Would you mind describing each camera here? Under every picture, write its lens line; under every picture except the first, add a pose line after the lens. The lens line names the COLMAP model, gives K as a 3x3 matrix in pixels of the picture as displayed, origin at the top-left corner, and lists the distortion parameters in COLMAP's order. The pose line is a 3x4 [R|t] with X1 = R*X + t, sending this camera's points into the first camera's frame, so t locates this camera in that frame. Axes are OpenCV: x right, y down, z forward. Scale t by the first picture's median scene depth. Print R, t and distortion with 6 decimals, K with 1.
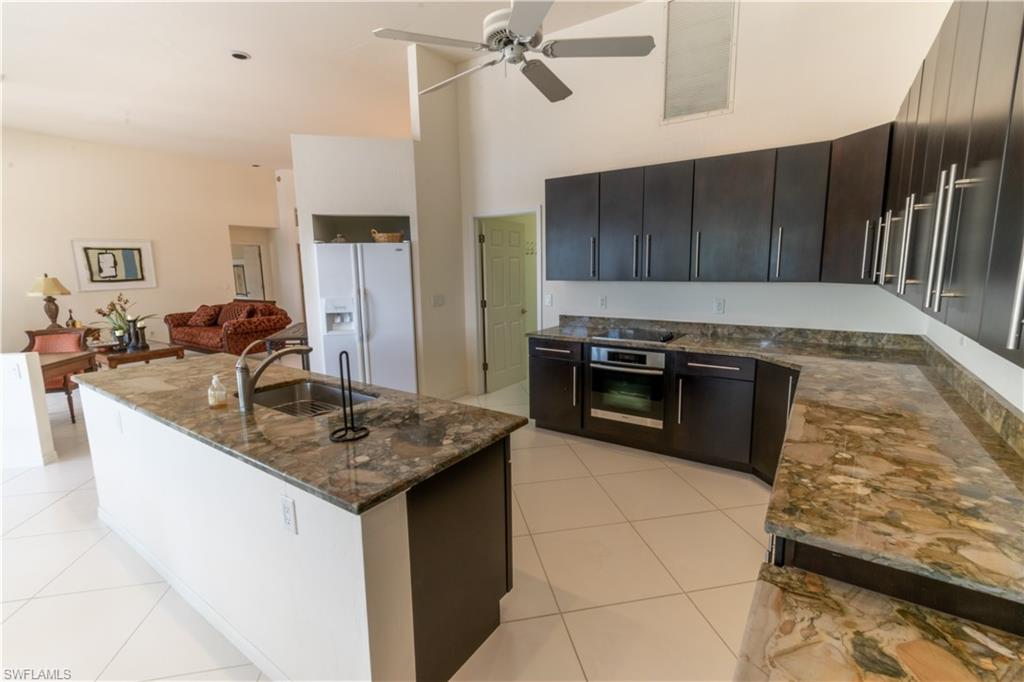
lens RADIAL K [[458.5, 0, 514.0], [0, 458.5, 343.6], [0, 0, 1]] dist [0.001052, -0.000369]
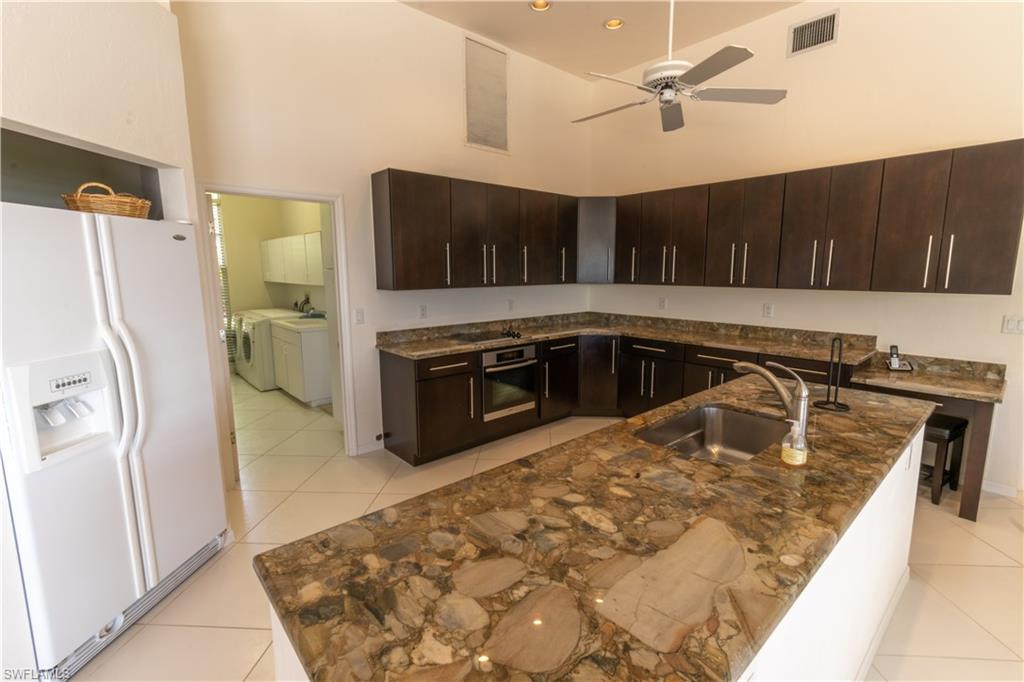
lens RADIAL K [[458.5, 0, 519.7], [0, 458.5, 340.0], [0, 0, 1]] dist [0.001052, -0.000369]
pose [[0.227513, -0.133858, 0.964531, -0.779385], [0.166505, 0.981267, 0.096905, -0.105779], [-0.959434, 0.138552, 0.245539, 0.674238]]
